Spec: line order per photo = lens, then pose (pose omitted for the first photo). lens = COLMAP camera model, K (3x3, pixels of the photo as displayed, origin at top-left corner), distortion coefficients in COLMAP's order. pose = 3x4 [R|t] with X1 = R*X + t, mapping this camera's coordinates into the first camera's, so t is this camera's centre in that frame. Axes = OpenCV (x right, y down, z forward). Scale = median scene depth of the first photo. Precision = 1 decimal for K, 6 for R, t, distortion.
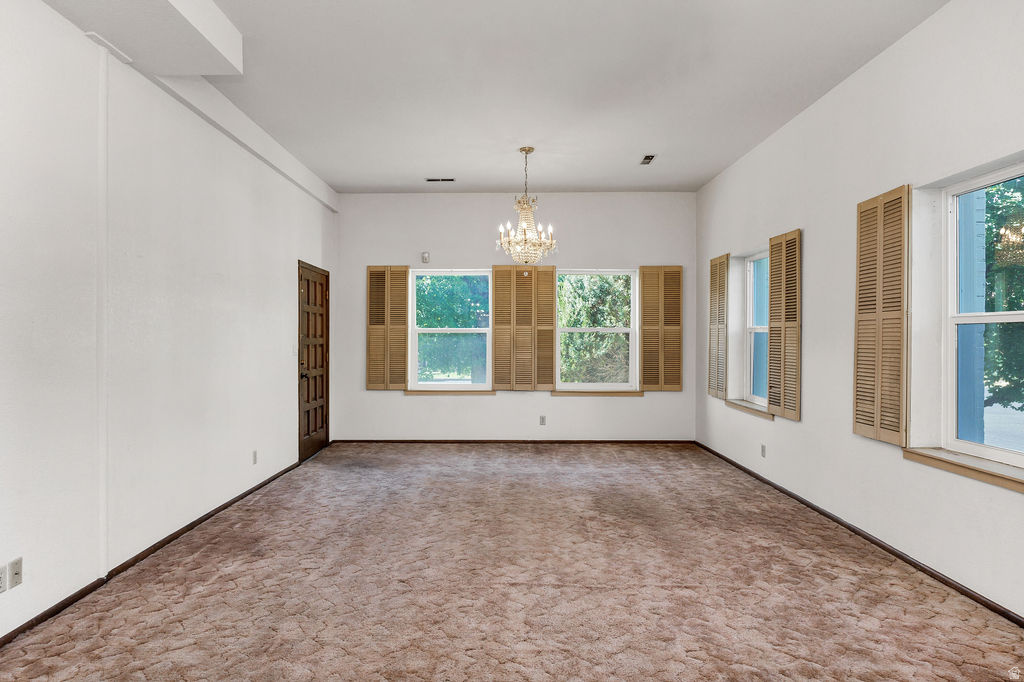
lens RADIAL K [[609.1, 0, 510.1], [0, 609.1, 337.2], [0, 0, 1]] dist [-0.008450, 0.000899]
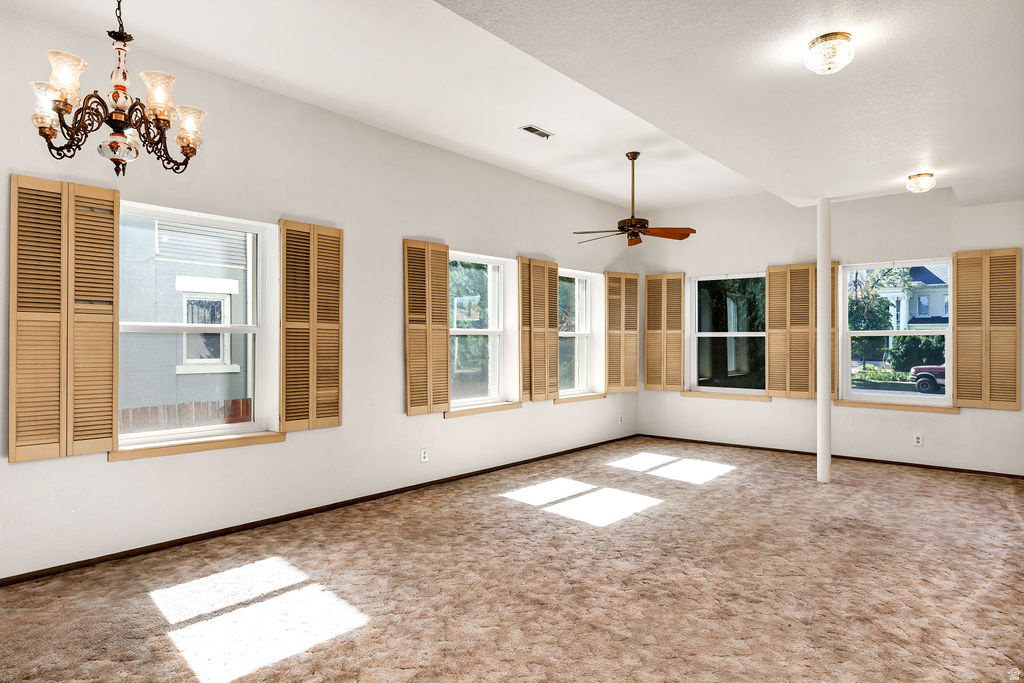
lens RADIAL K [[609.1, 0, 495.7], [0, 609.1, 339.5], [0, 0, 1]] dist [-0.008450, 0.000899]
pose [[0.762073, -0.000990, -0.647490, 0.482376], [-0.000338, 0.999998, -0.001927, 0.002508], [0.647491, 0.001688, 0.762071, -0.008815]]
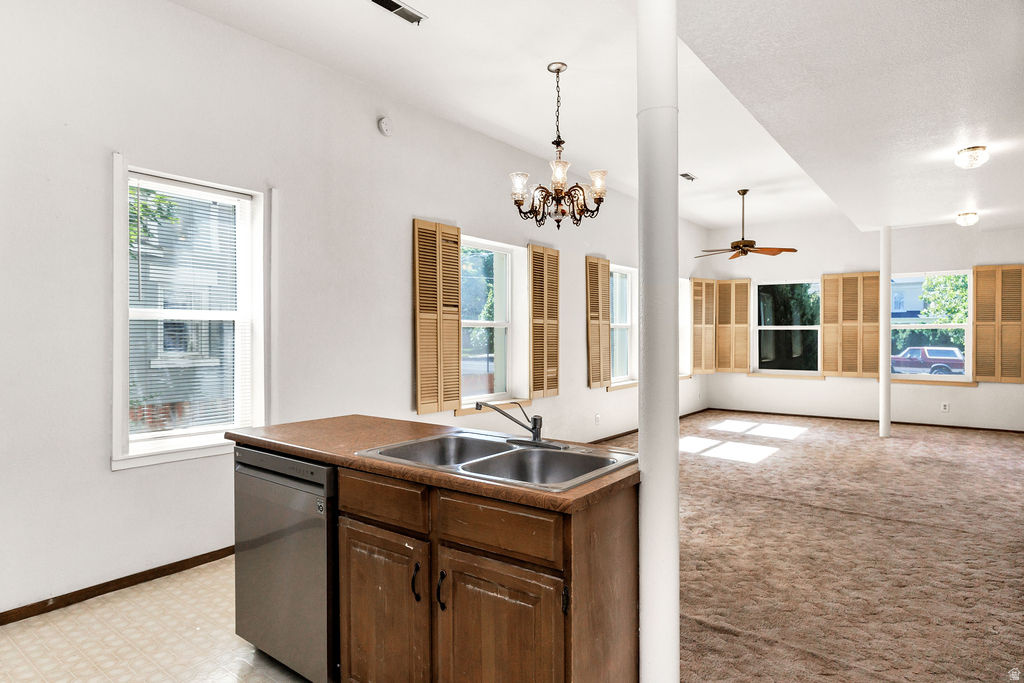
lens RADIAL K [[586.8, 0, 492.7], [0, 586.8, 339.3], [0, 0, 1]] dist [-0.000581, -0.000118]
pose [[0.796027, 0.003906, -0.605248, 0.480712], [0.001593, 0.999962, 0.008549, 0.002543], [0.605259, -0.007769, 0.795991, -0.014084]]
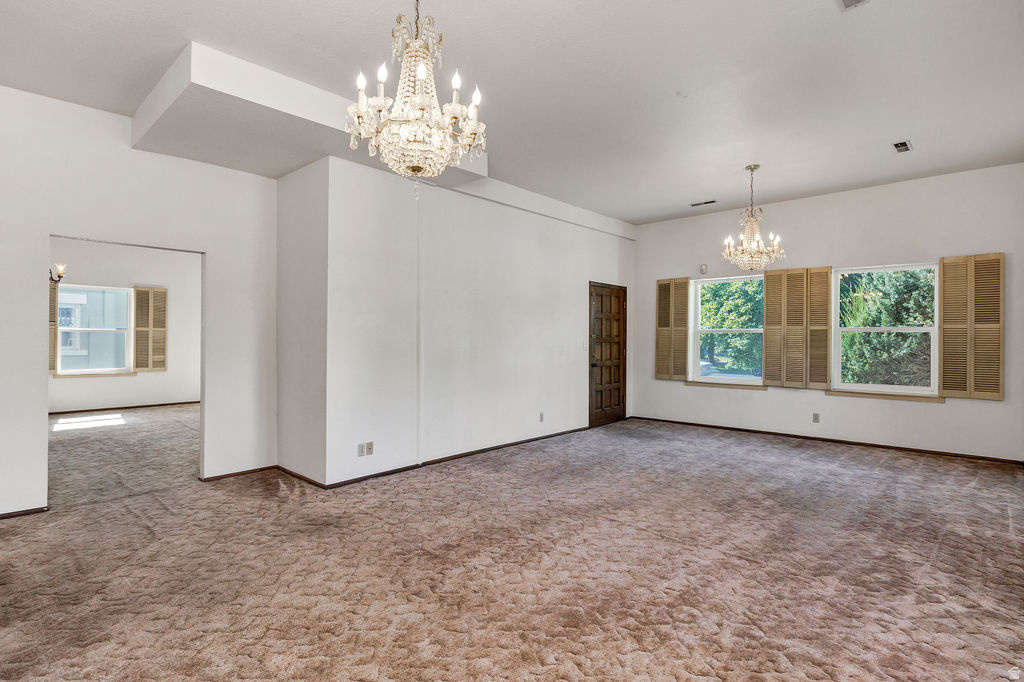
lens RADIAL K [[526.9, 0, 503.8], [0, 526.9, 336.6], [0, 0, 1]] dist [-0.002056, -0.001761]
pose [[0.726512, -0.002067, -0.687150, 0.497510], [0.000664, 0.999997, -0.002306, 0.002610], [0.687153, 0.001219, 0.726511, -0.008702]]
